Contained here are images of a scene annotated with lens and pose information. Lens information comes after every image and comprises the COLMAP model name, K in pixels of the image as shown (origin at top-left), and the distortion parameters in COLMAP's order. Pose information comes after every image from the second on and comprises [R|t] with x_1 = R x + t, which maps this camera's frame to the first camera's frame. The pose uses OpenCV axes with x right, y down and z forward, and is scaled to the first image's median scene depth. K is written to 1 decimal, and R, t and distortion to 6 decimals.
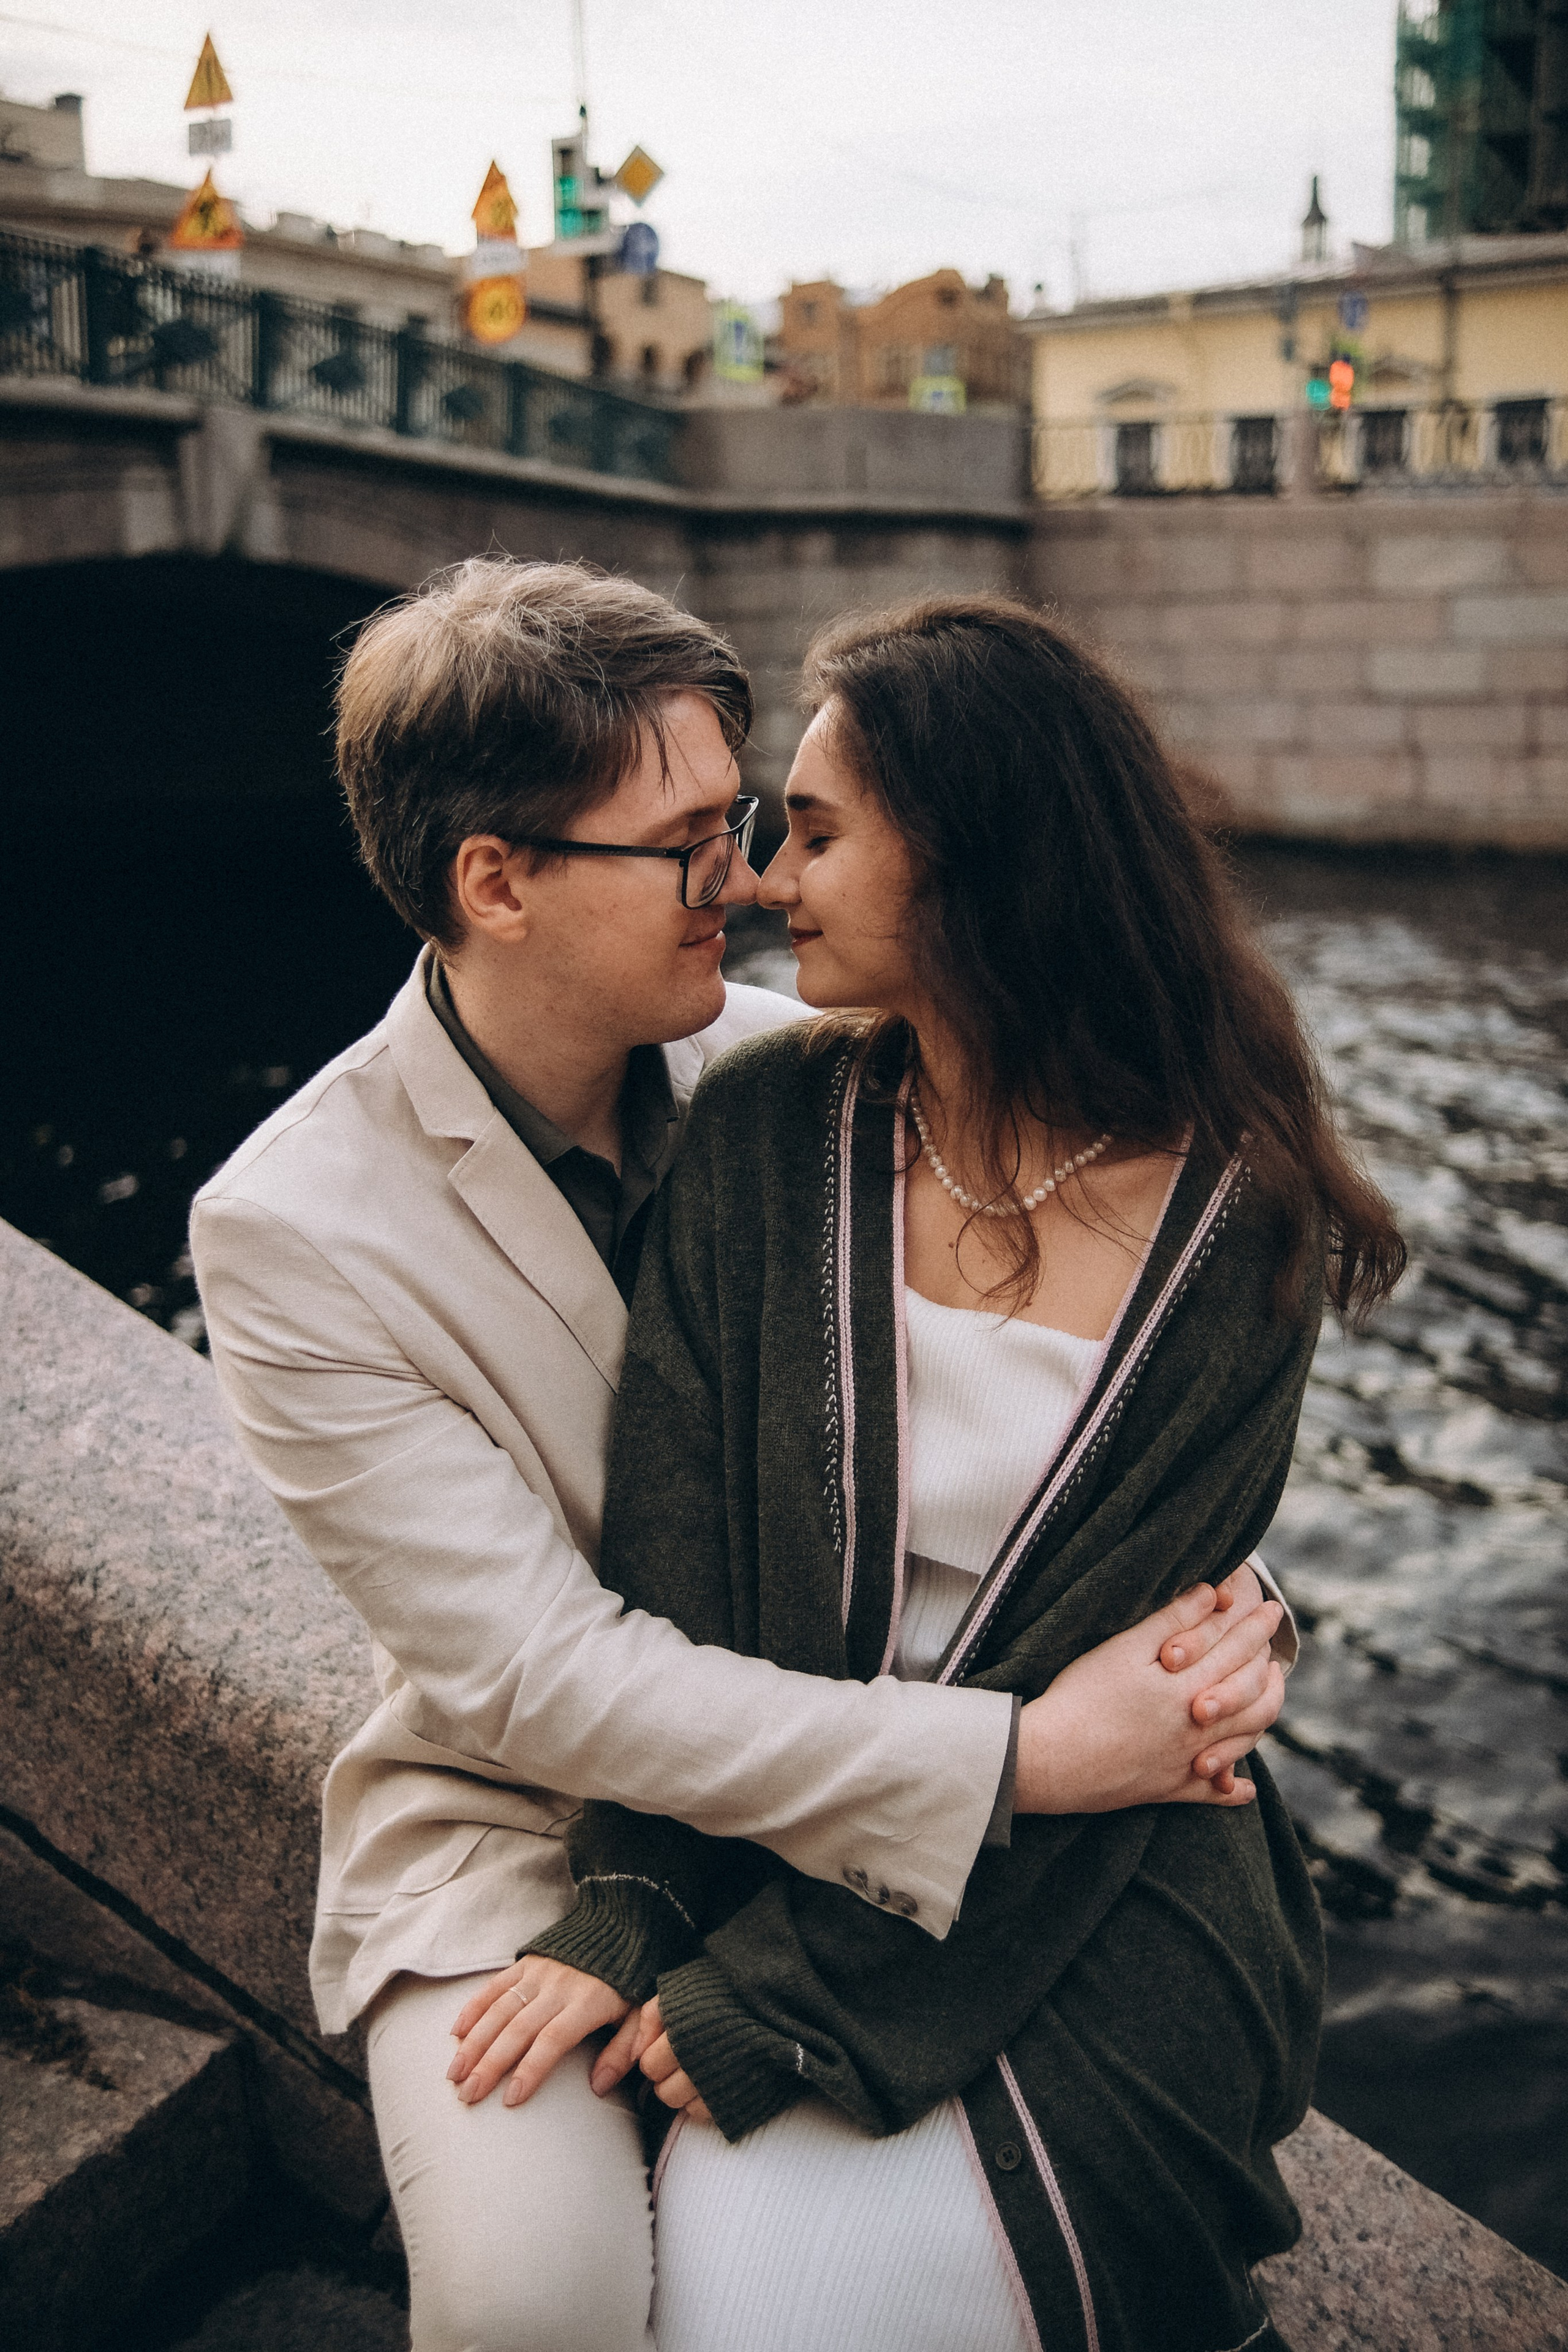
lens RADIAL K [[2454.9, 0, 780.1], [0, 2454.9, 1174.2], [0, 0, 1]] dist [-0.070821, 0.142673]
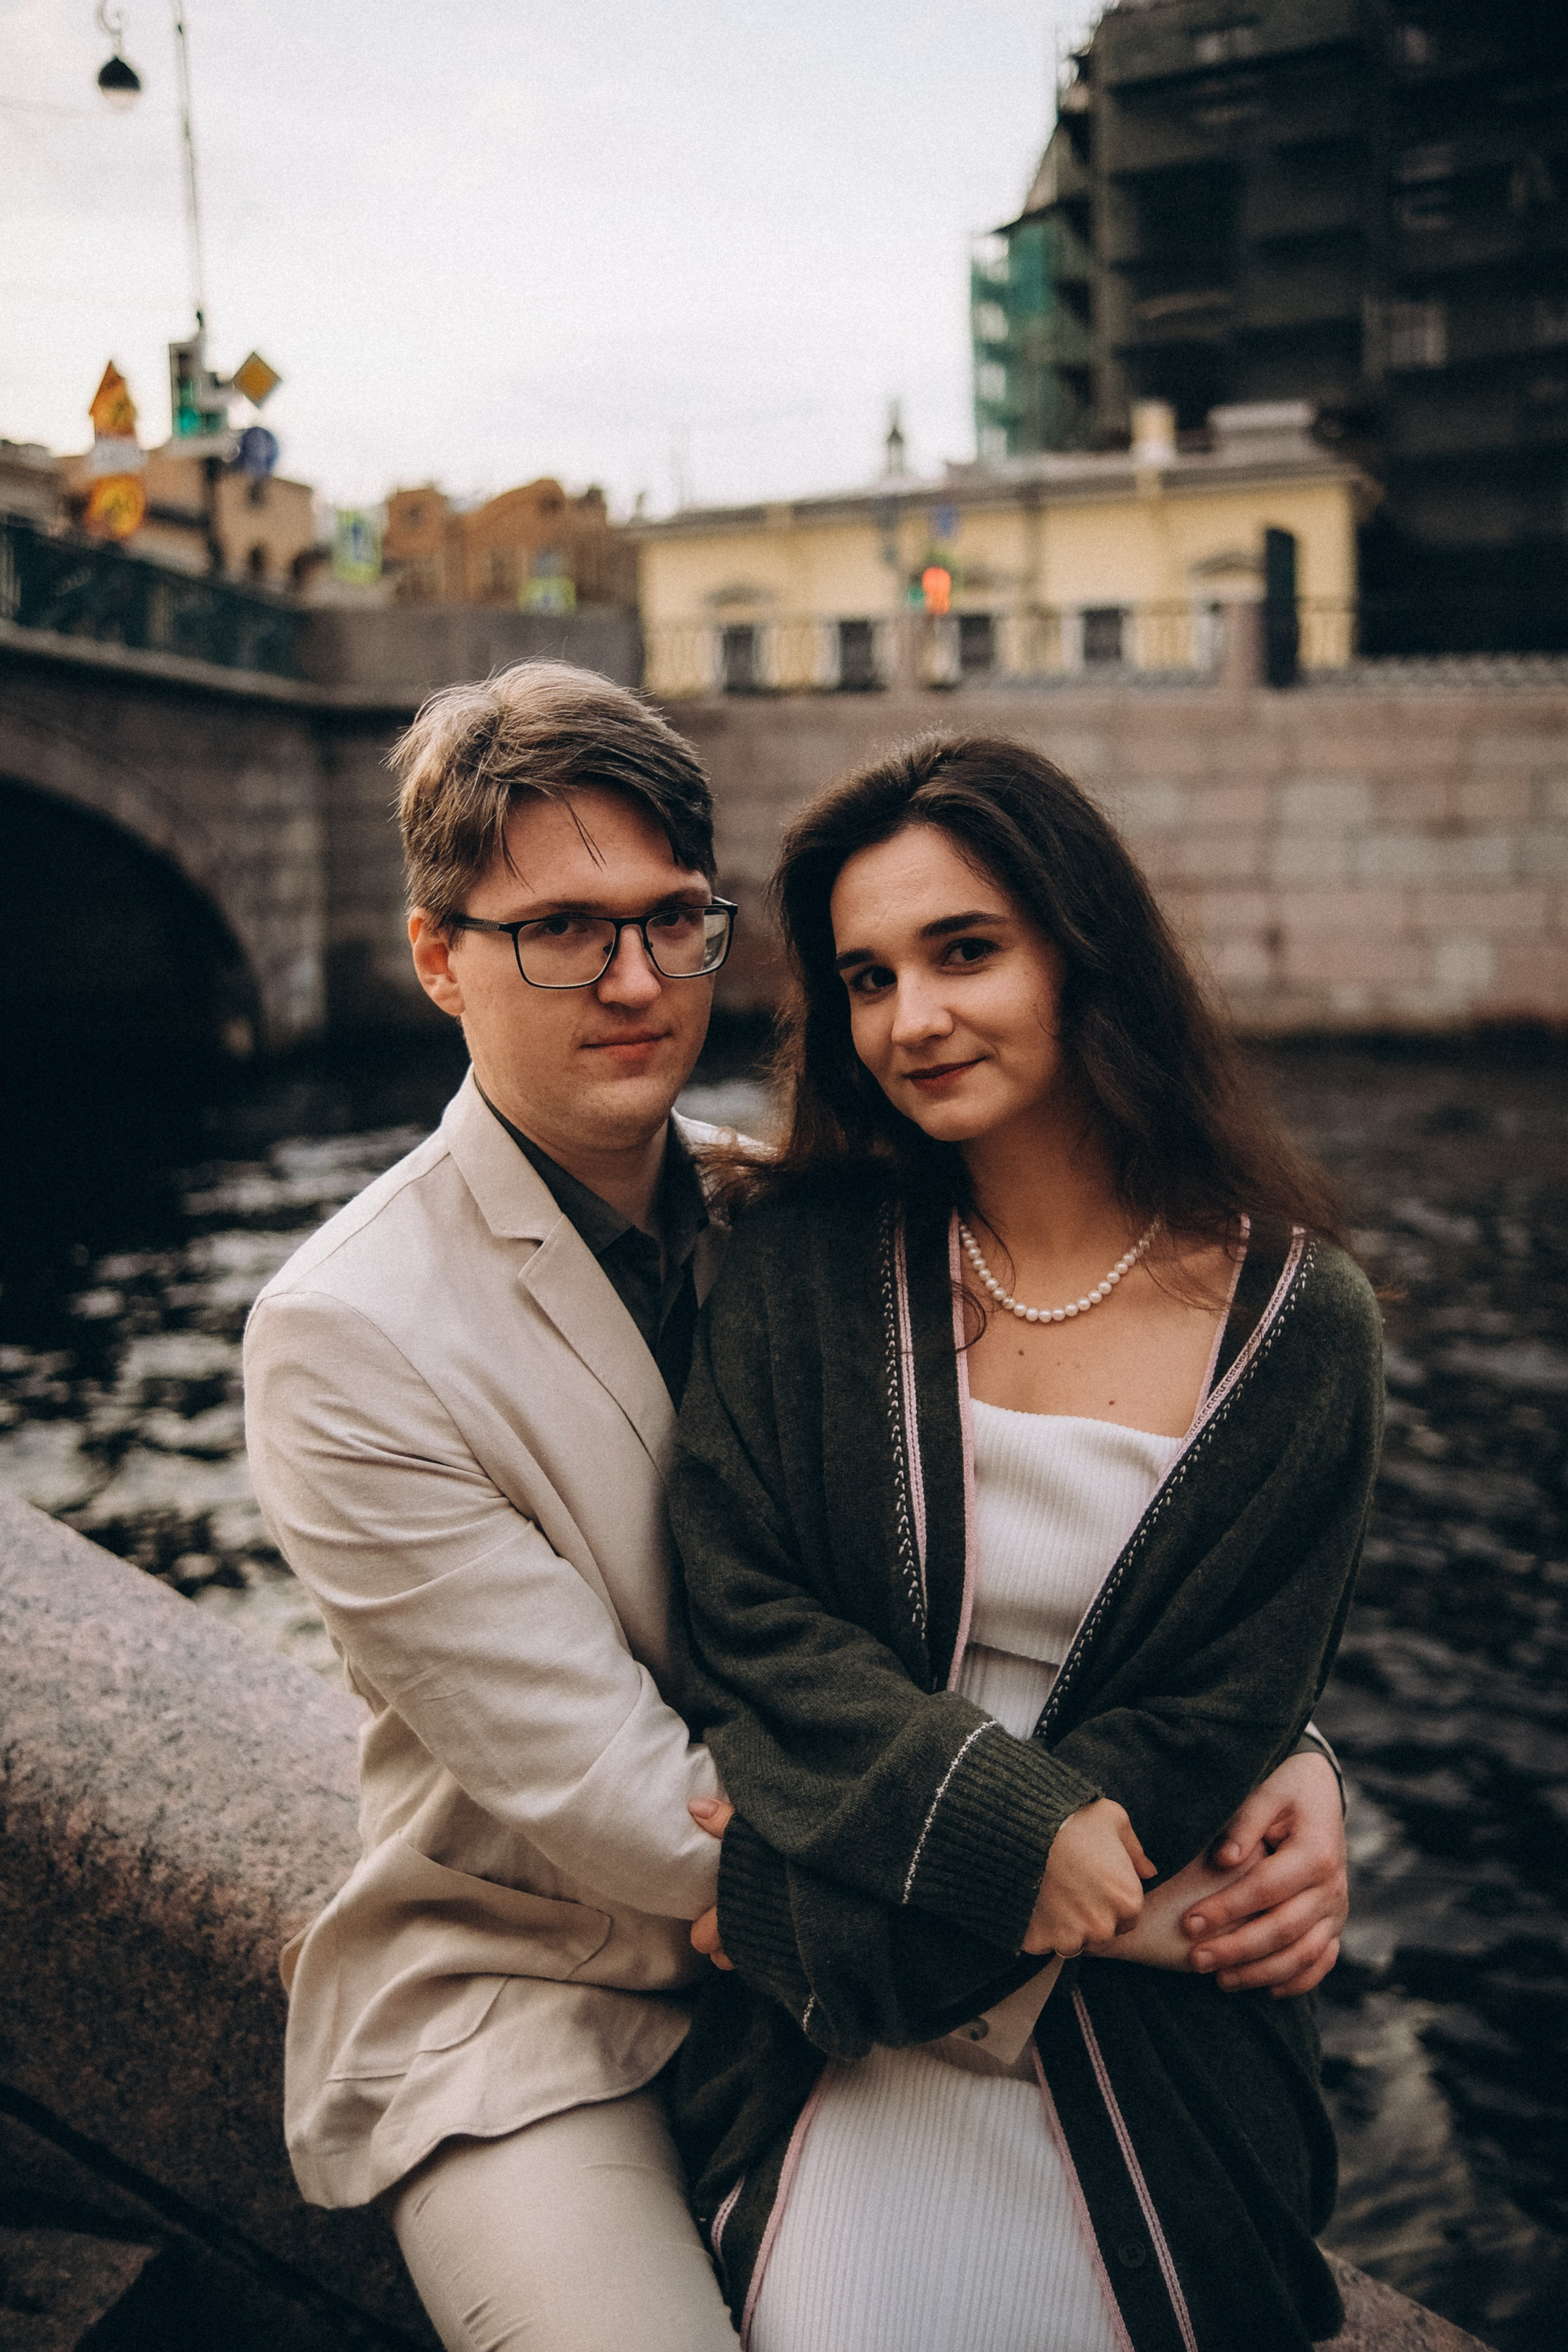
lens RADIAL K [[2446.2, 0, 709.9], [0, 2446.2, 1177.1], [0, 0, 1]] dist [-0.060664, 0.191855]
pose [[0.988764, -0.022299, 0.147814, -0.143727], [0.033834, 0.996535, -0.075987, 0.019617], [-0.145608, 0.080134, 0.986092, -0.000549]]
